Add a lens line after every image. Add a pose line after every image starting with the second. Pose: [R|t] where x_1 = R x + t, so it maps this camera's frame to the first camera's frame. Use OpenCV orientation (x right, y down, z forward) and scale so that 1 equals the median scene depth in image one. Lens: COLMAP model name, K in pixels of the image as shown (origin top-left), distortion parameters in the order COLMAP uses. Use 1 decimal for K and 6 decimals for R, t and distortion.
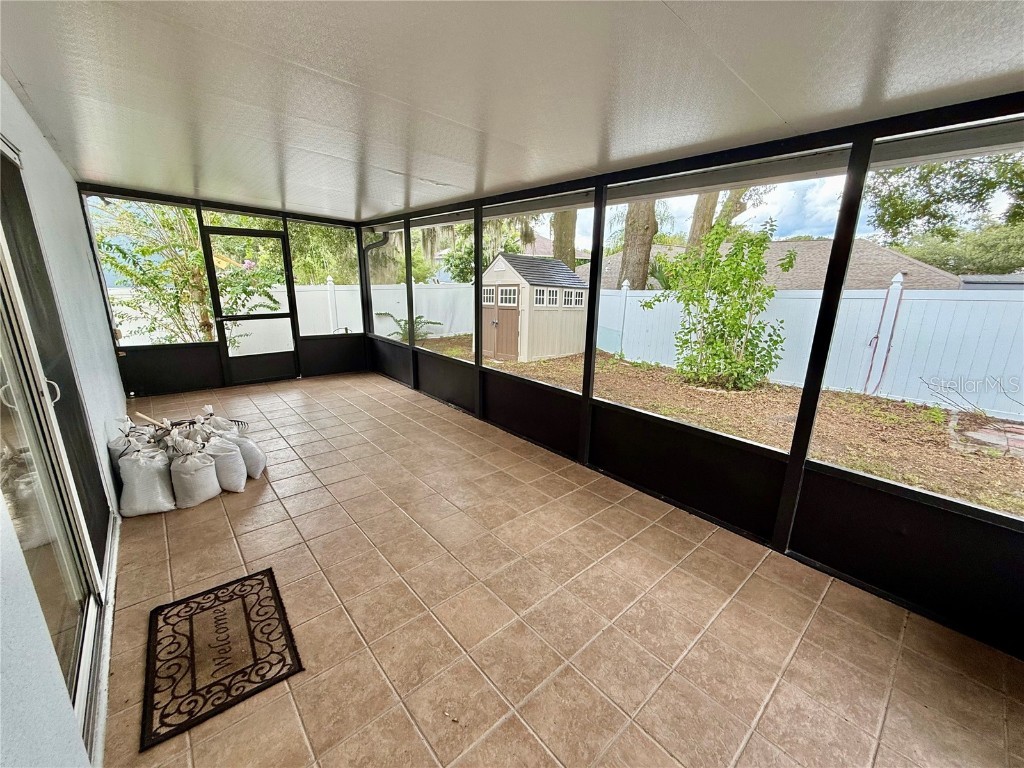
lens RADIAL K [[409.9, 0, 509.2], [0, 409.9, 383.9], [0, 0, 1]] dist [0.000359, -0.000320]
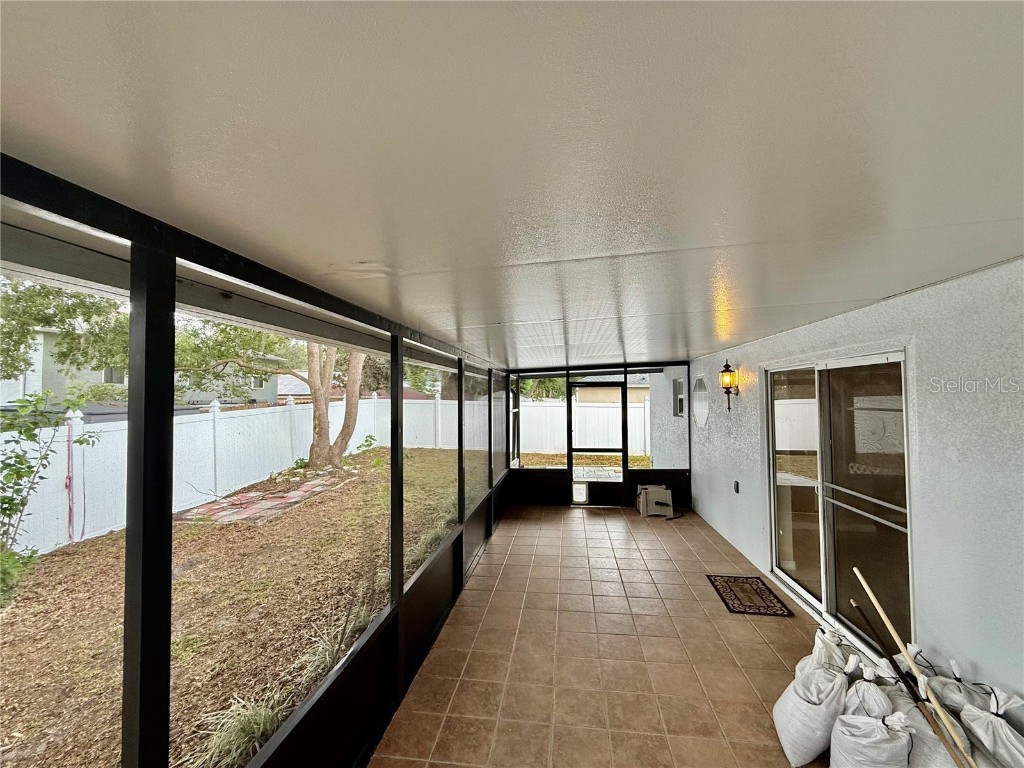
lens RADIAL K [[409.9, 0, 509.2], [0, 409.9, 383.9], [0, 0, 1]] dist [0.000359, -0.000320]
pose [[-0.652484, 0.009990, 0.757737, -1.479450], [0.190640, 0.969919, 0.151371, -0.950632], [-0.733431, 0.243222, -0.634761, 2.896769]]
